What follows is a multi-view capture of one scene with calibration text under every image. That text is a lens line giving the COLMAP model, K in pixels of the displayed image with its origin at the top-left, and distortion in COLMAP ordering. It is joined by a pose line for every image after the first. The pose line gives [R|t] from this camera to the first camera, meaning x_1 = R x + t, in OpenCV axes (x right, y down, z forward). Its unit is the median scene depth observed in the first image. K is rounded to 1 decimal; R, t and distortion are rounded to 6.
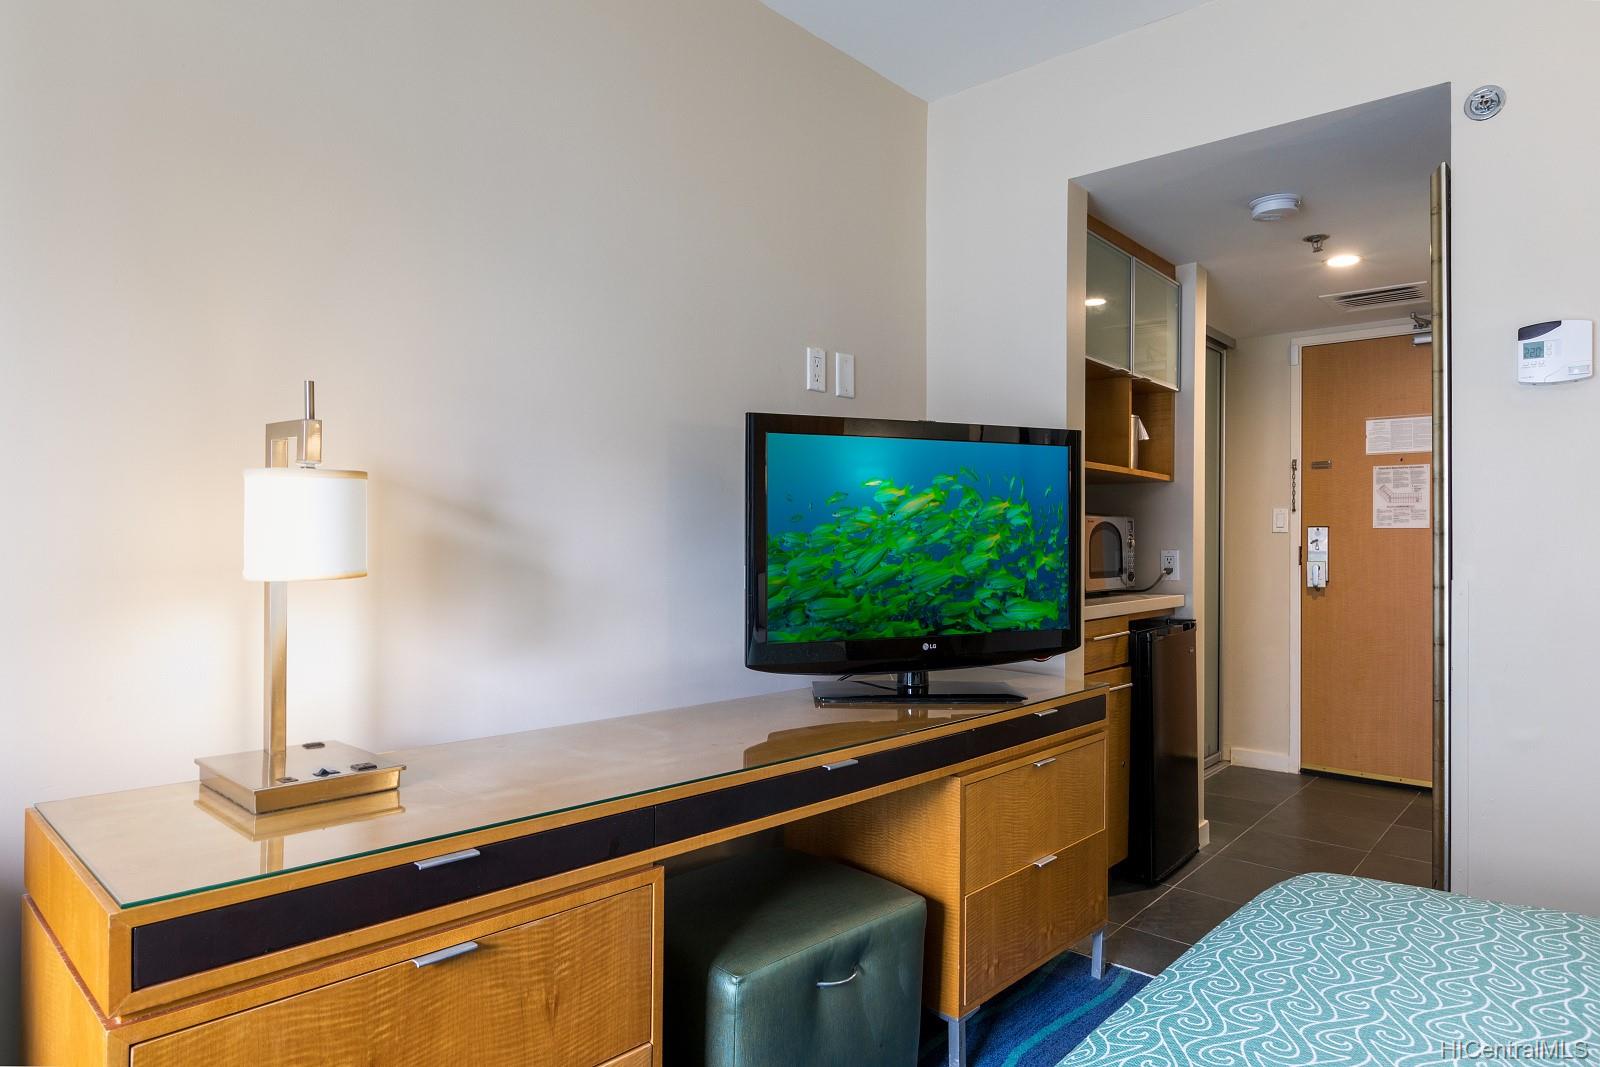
lens RADIAL K [[930.4, 0, 800.0], [0, 930.4, 533.5], [0, 0, 1]] dist [-0.001986, -0.001680]
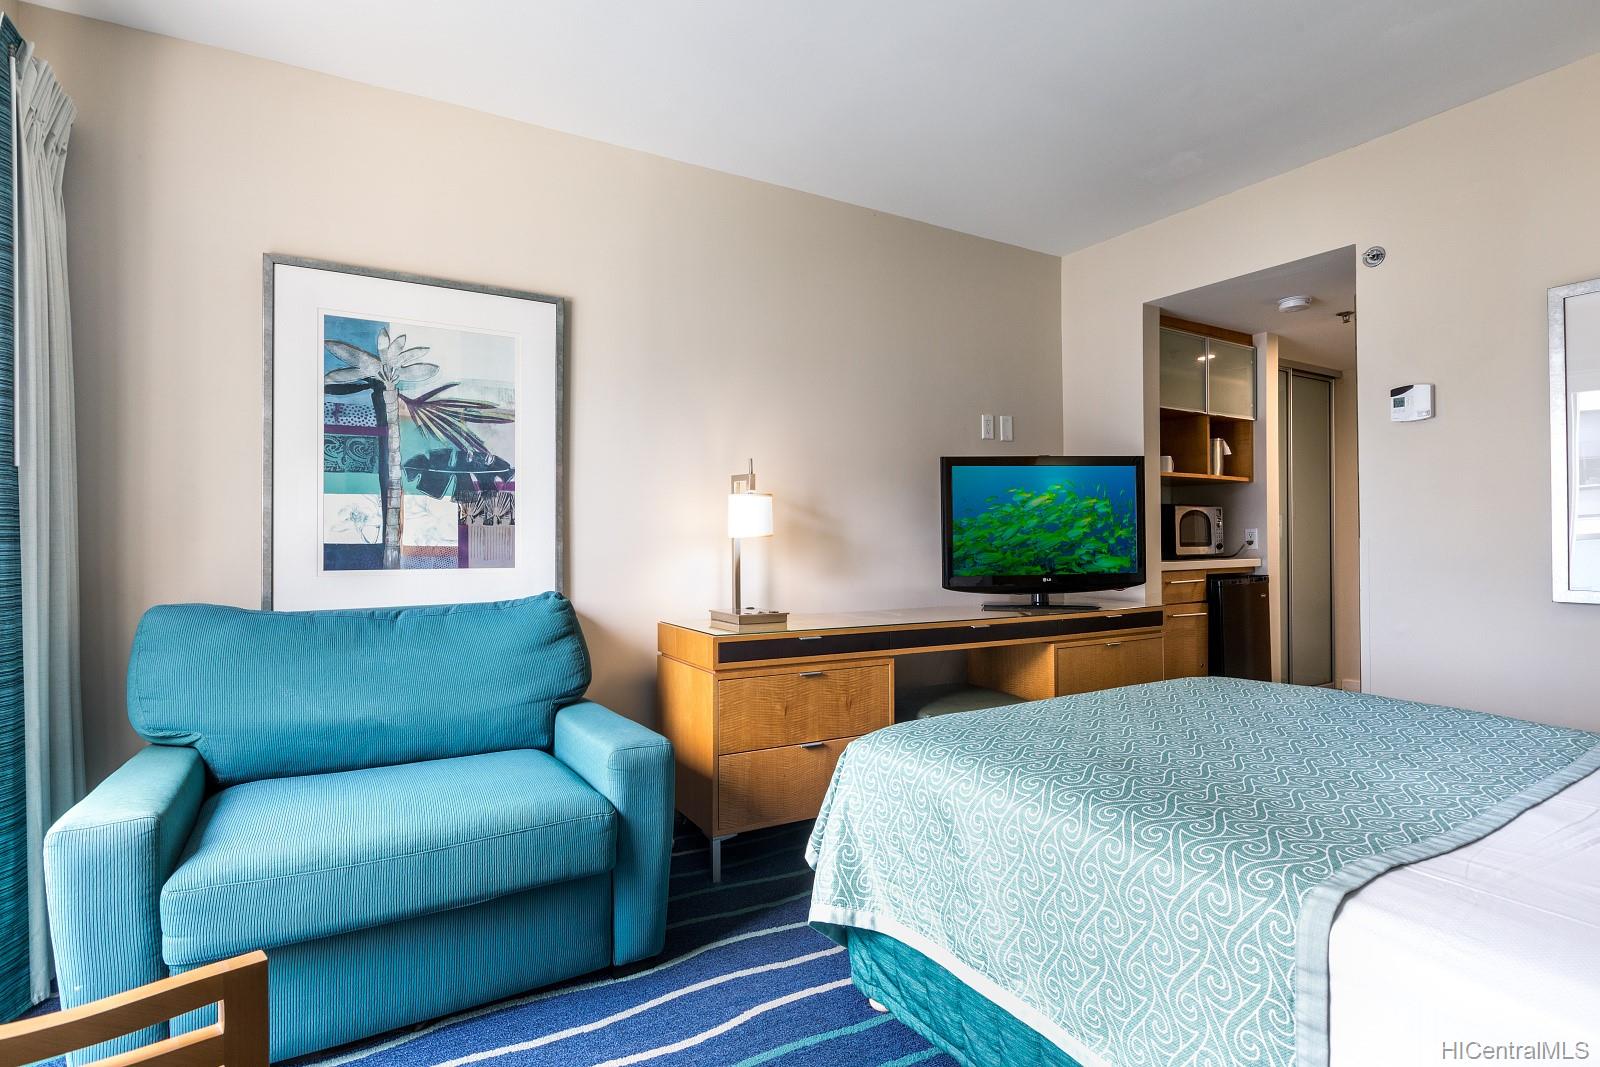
lens RADIAL K [[849.4, 0, 800.0], [0, 849.4, 533.5], [0, 0, 1]] dist [0.000952, 0.000222]
pose [[0.953704, -0.014055, -0.300417, 0.175755], [0.013132, 0.999901, -0.005091, 0.032343], [0.300459, 0.000911, 0.953794, -0.710775]]
